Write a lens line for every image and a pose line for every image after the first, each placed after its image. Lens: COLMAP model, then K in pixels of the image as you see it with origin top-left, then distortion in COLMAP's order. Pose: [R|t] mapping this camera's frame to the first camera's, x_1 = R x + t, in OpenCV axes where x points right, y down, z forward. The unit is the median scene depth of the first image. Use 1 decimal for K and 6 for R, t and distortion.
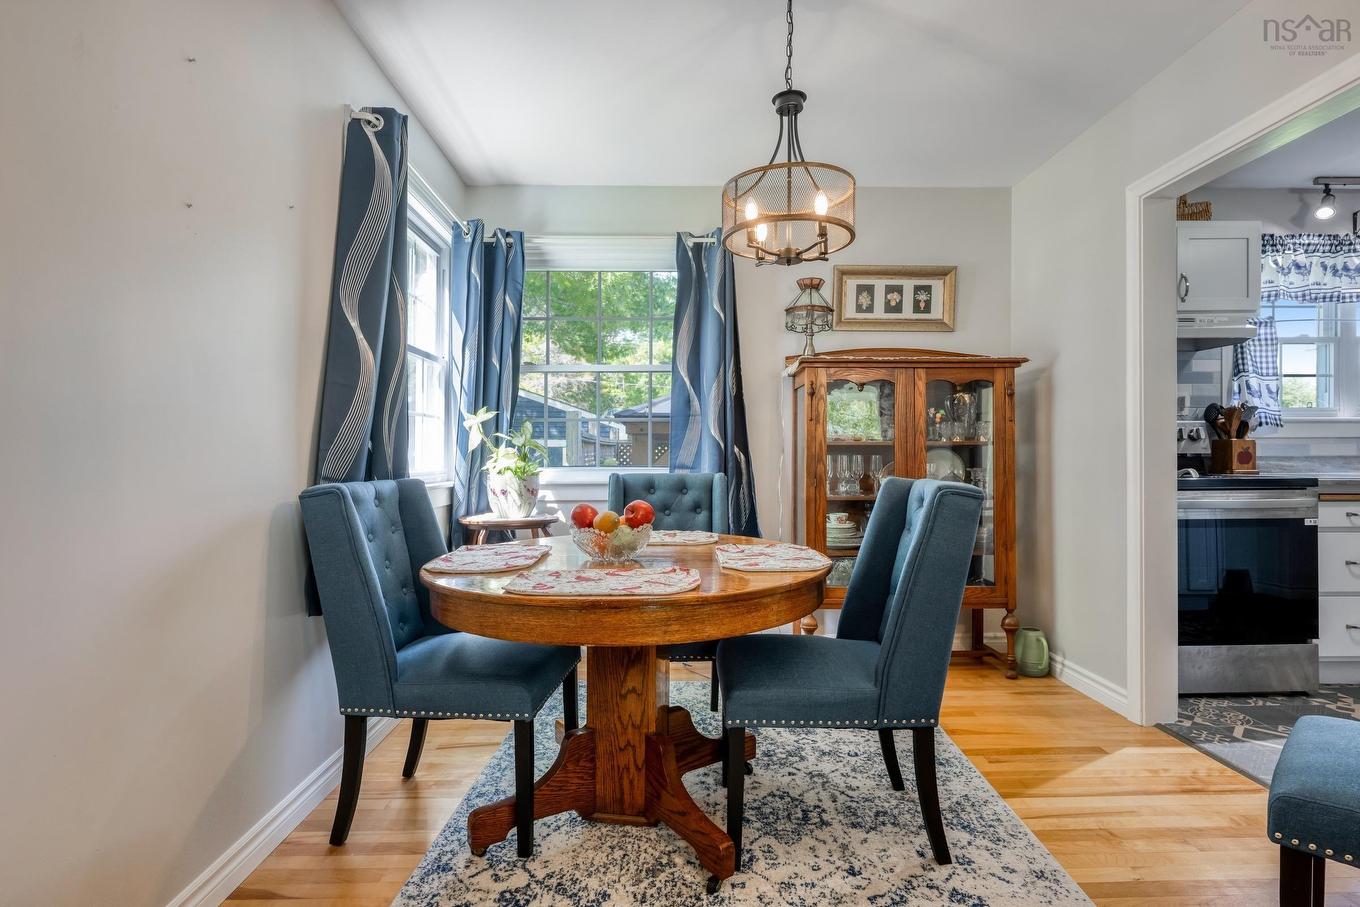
lens RADIAL K [[692.9, 0, 679.3], [0, 692.9, 466.1], [0, 0, 1]] dist [-0.001988, 0.003186]
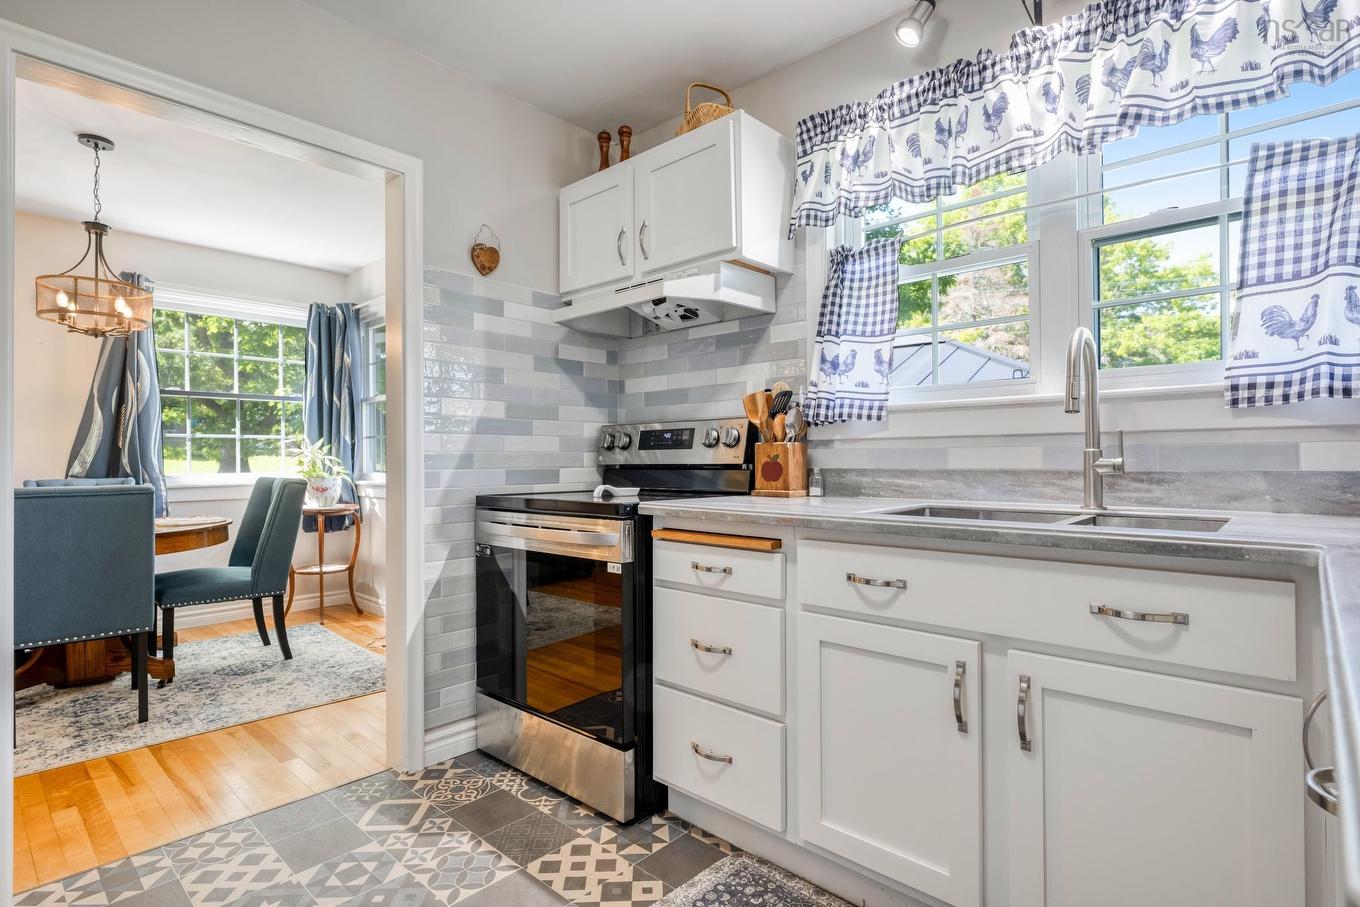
lens RADIAL K [[692.9, 0, 660.9], [0, 692.9, 466.2], [0, 0, 1]] dist [-0.001988, 0.003186]
pose [[0.709281, 0.007770, -0.704883, 1.432195], [-0.011849, 0.999929, -0.000901, -0.017764], [0.704826, 0.008992, 0.709323, 0.559486]]
